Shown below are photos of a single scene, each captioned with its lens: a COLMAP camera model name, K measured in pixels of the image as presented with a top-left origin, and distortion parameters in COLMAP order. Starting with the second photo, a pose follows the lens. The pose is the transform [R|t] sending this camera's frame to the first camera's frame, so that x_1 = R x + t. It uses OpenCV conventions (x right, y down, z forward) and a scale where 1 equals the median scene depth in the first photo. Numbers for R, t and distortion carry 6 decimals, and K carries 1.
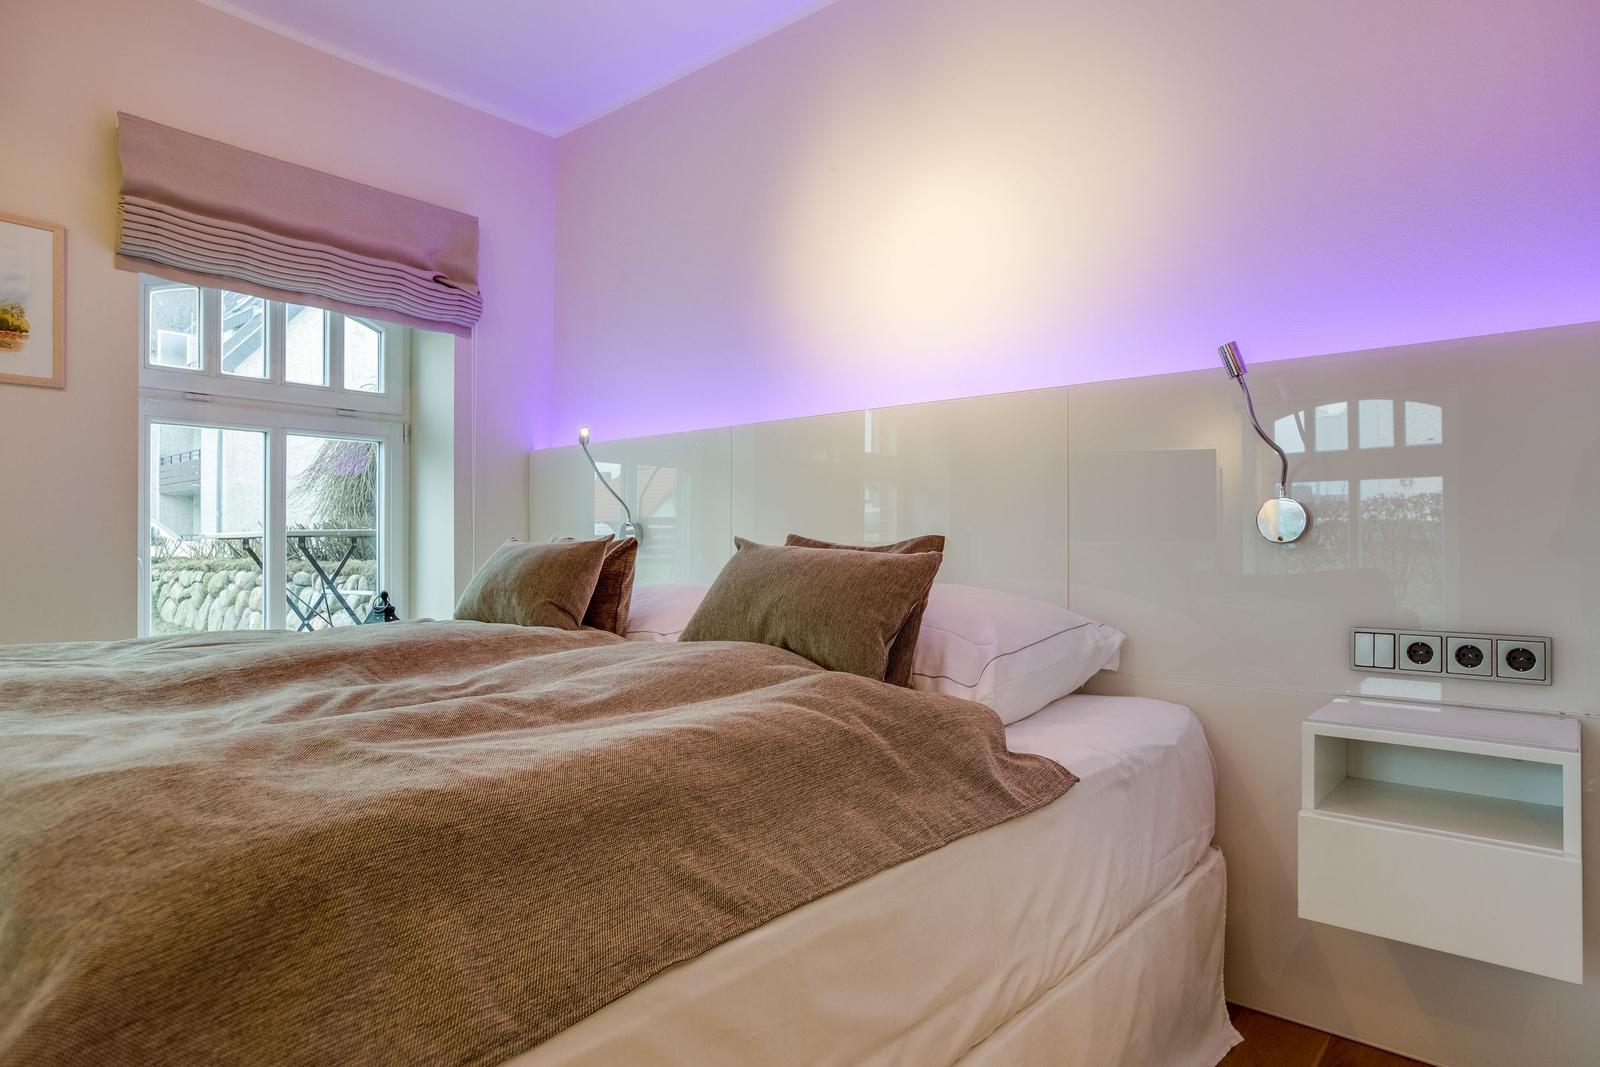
lens RADIAL K [[907.3, 0, 805.1], [0, 907.3, 541.4], [0, 0, 1]] dist [-0.011195, 0.002326]
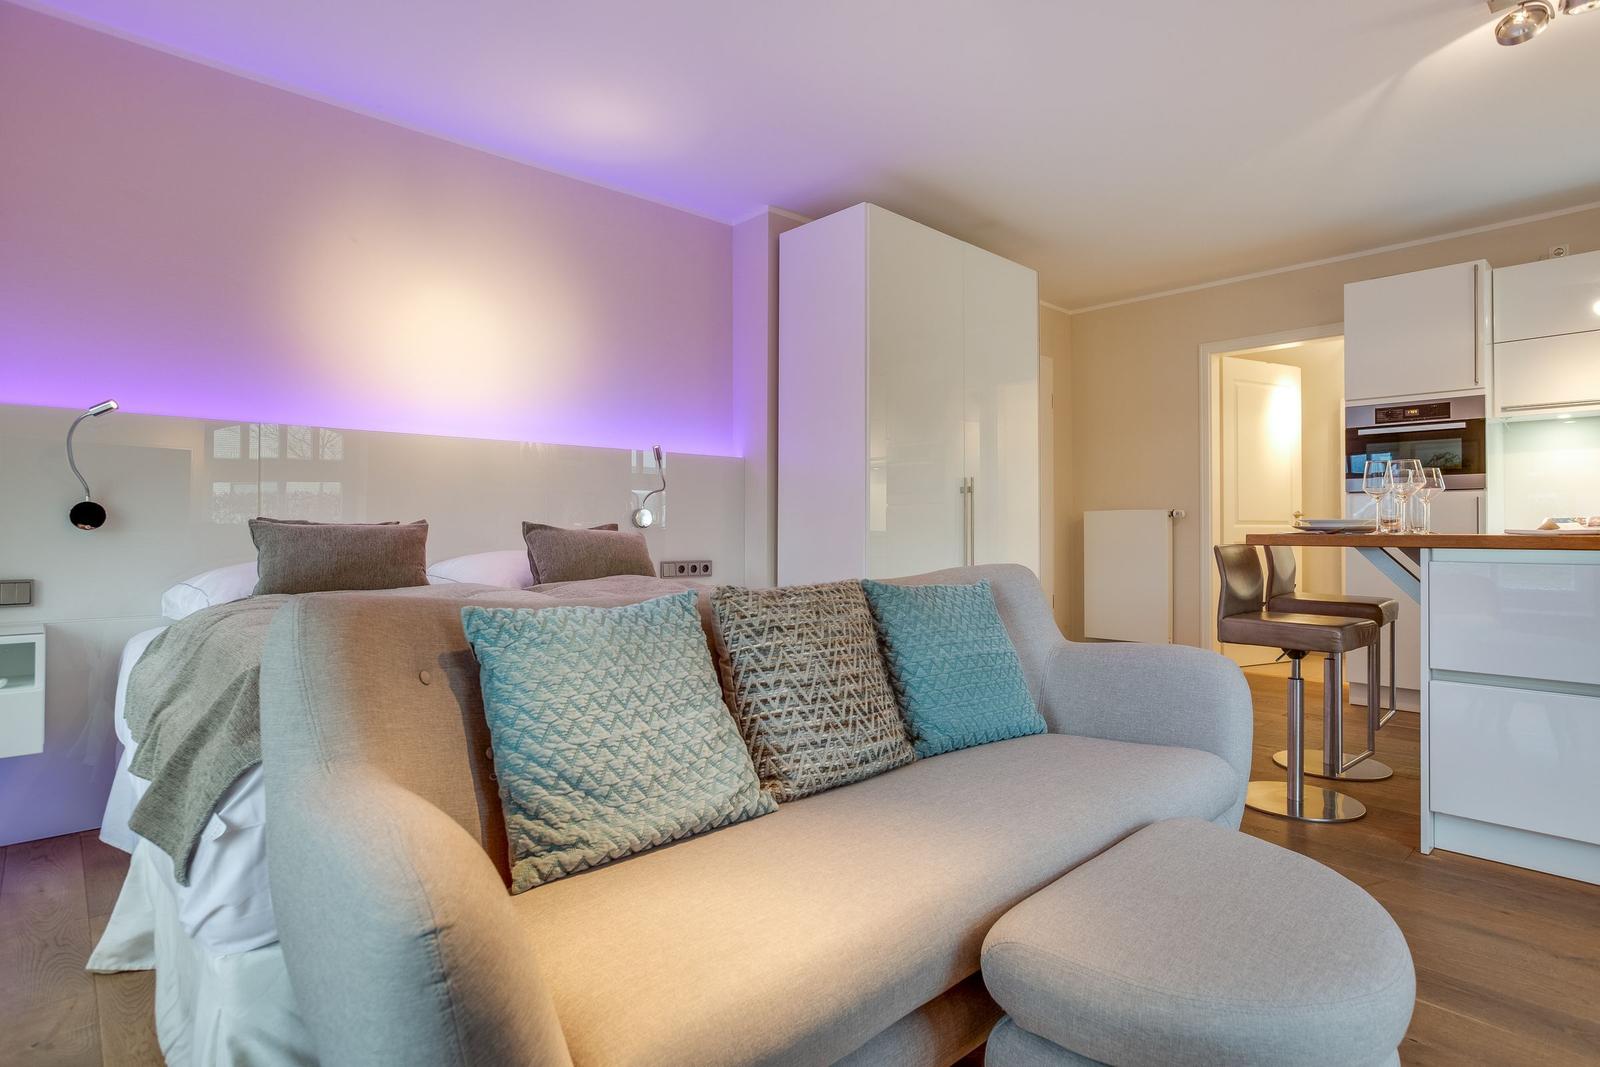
lens RADIAL K [[833.2, 0, 805.9], [0, 833.2, 536.8], [0, 0, 1]] dist [-0.004229, -0.000044]
pose [[0.124858, -0.007660, 0.992145, -1.160721], [-0.003600, 0.999960, 0.008174, 0.004176], [-0.992168, -0.004592, 0.124825, 0.221722]]
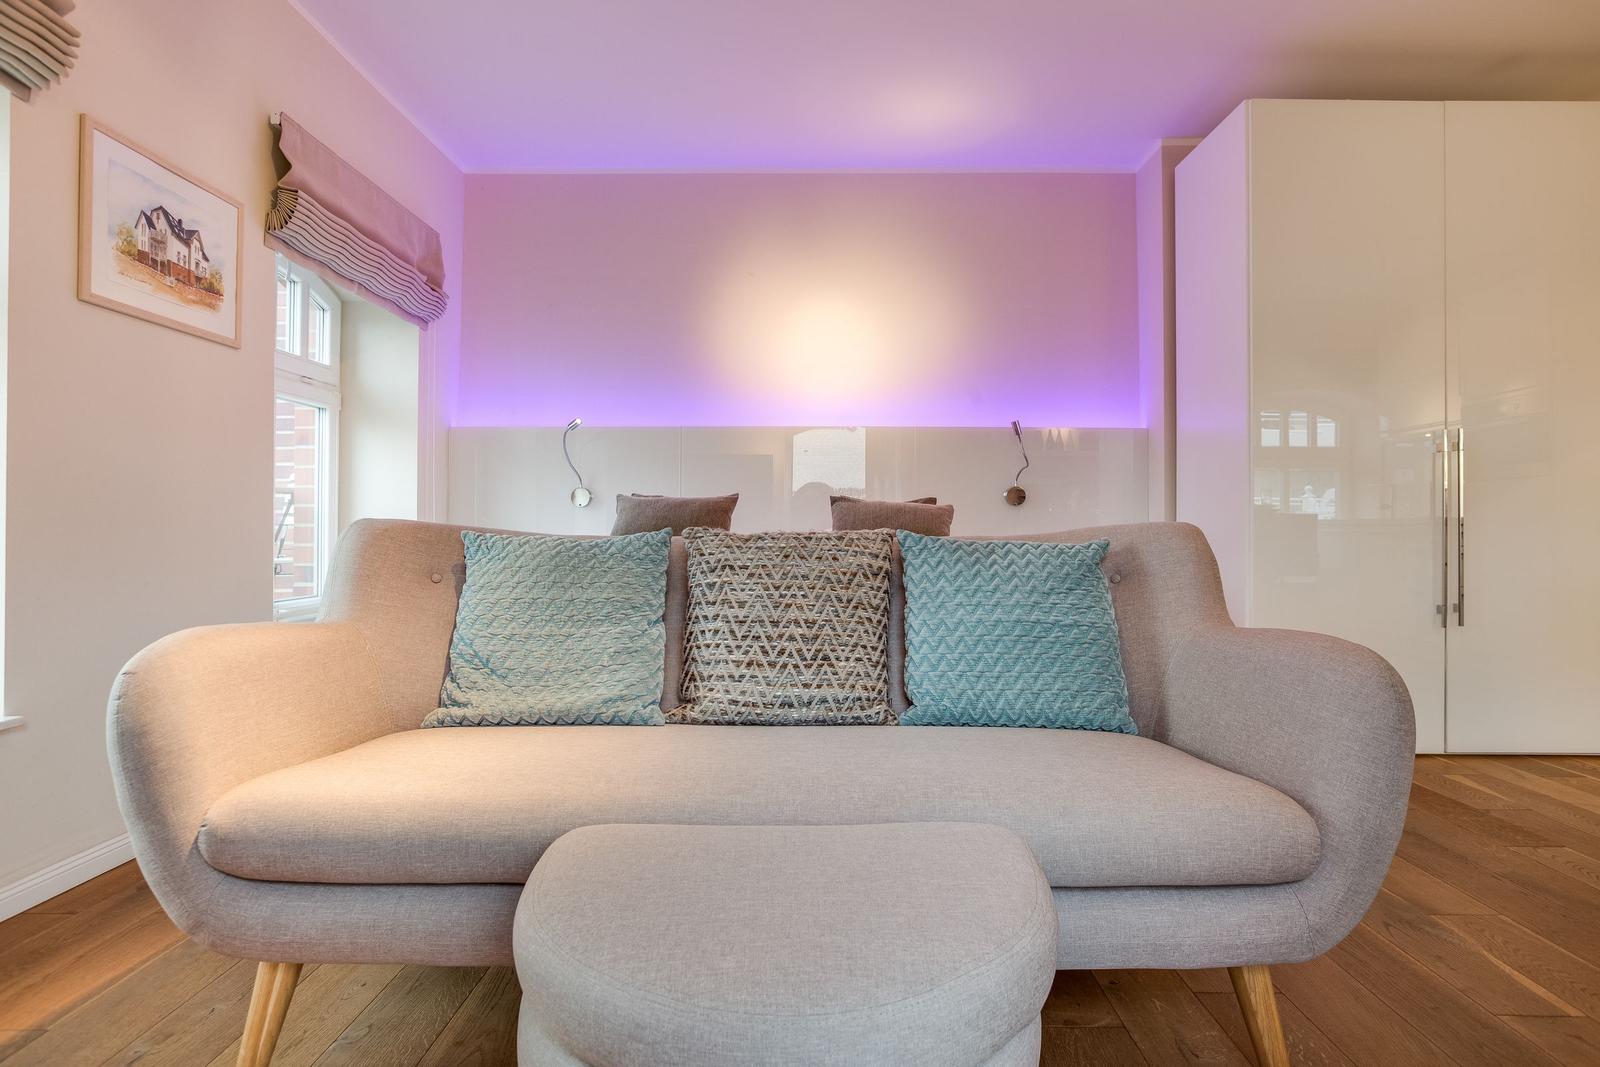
lens RADIAL K [[821.4, 0, 803.3], [0, 821.4, 529.8], [0, 0, 1]] dist [-0.007219, 0.001445]
pose [[0.772280, 0.002703, 0.635277, -0.910729], [-0.006068, 0.999977, 0.003122, 0.046534], [-0.635254, -0.006266, 0.772278, -0.224072]]
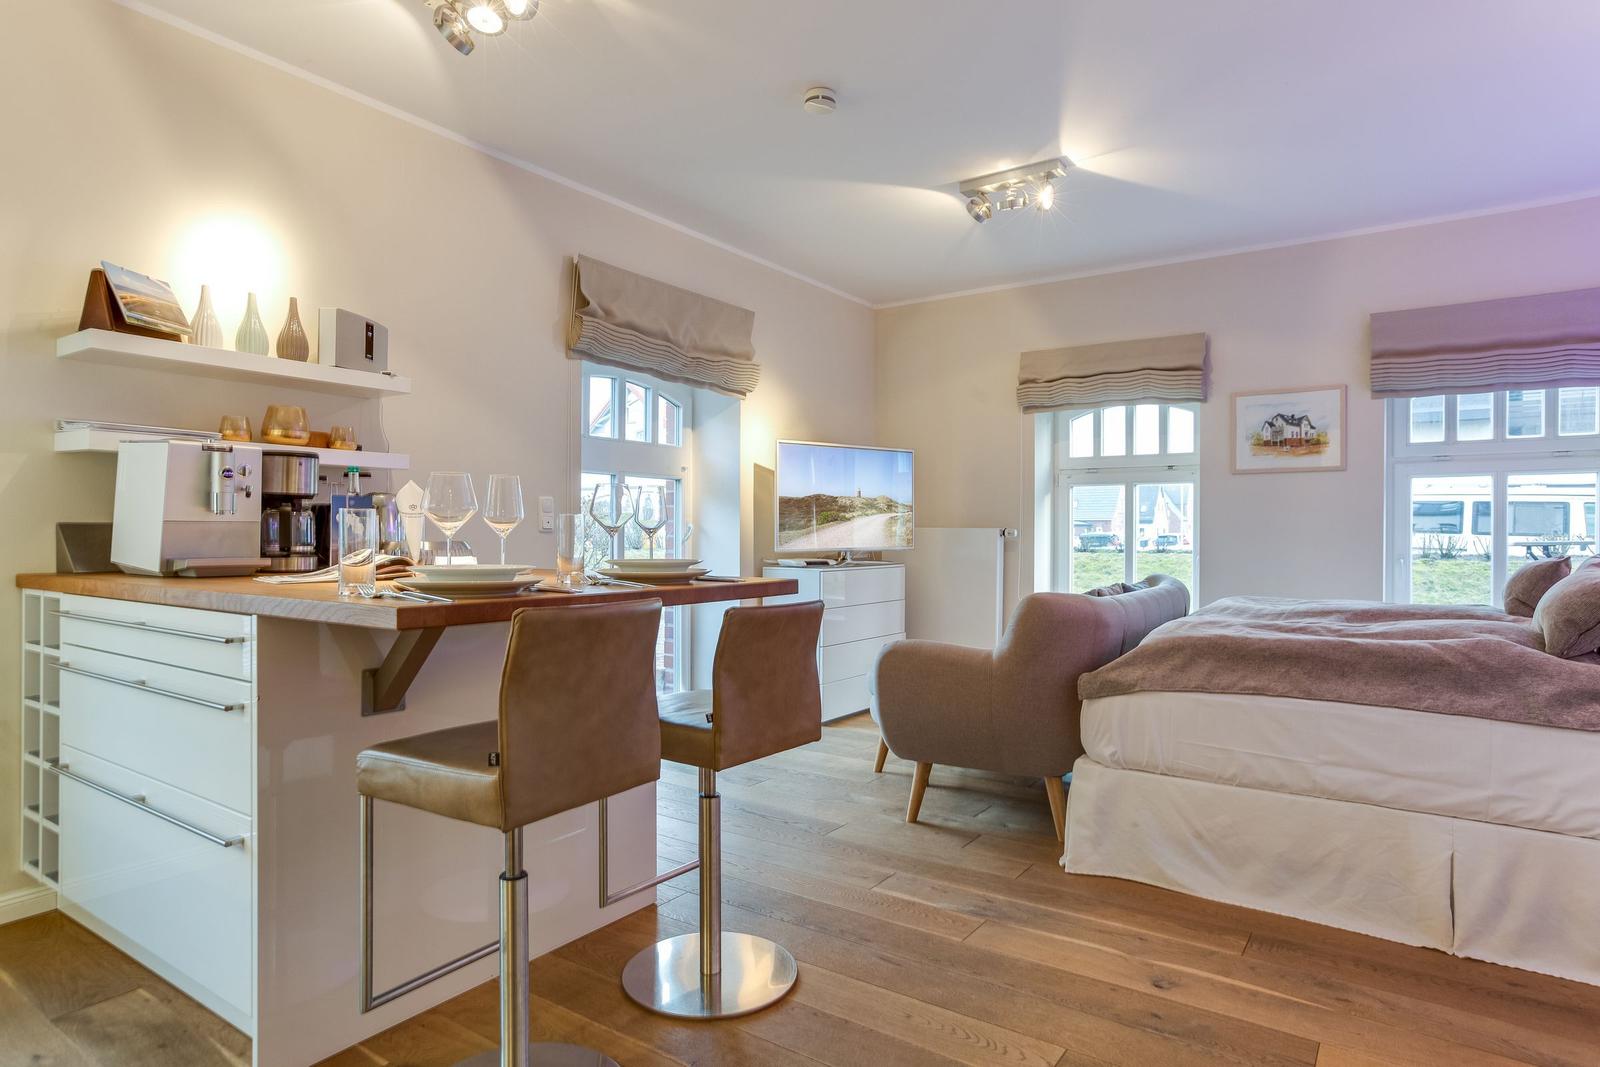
lens RADIAL K [[907.3, 0, 801.5], [0, 907.3, 530.5], [0, 0, 1]] dist [-0.011195, 0.002326]
pose [[0.101830, -0.000319, -0.994802, 0.932425], [0.007092, 0.999975, 0.000405, -0.050110], [0.994777, -0.007097, 0.101830, -0.325521]]
